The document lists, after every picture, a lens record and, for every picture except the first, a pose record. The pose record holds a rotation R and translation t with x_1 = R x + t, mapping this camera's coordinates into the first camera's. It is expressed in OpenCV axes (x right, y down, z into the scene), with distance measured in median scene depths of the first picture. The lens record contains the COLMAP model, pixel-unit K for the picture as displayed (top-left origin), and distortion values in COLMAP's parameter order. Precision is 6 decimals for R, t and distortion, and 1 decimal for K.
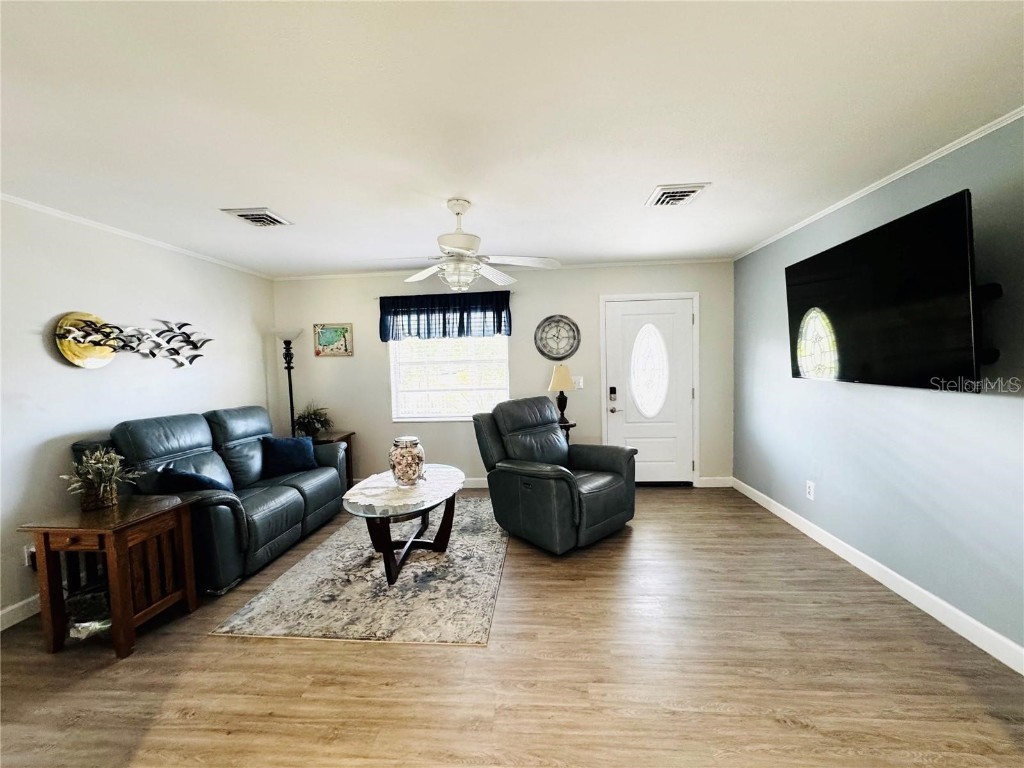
lens RADIAL K [[410.4, 0, 512.0], [0, 410.4, 384.0], [0, 0, 1]] dist [-0.002662, 0.000249]
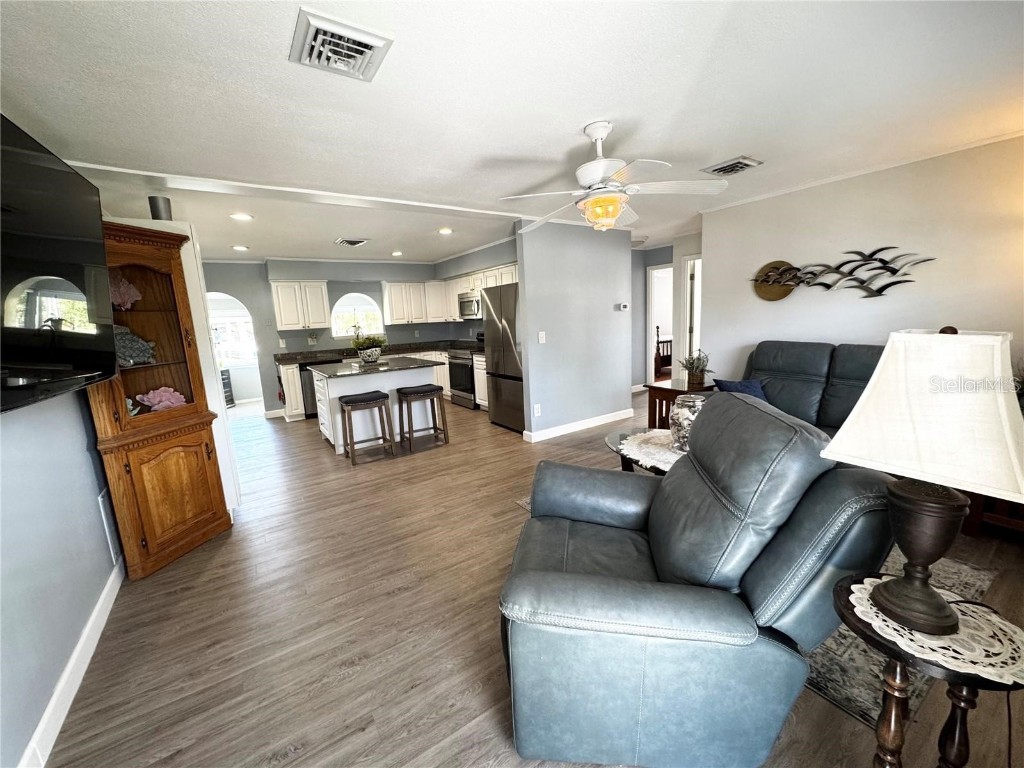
lens RADIAL K [[410.1, 0, 512.2], [0, 410.1, 382.3], [0, 0, 1]] dist [-0.000466, 0.000126]
pose [[-0.780966, 0.163306, -0.602845, 0.445708], [0.034541, 0.975028, 0.219381, -0.079683], [0.623617, 0.150506, -0.767105, 1.167069]]
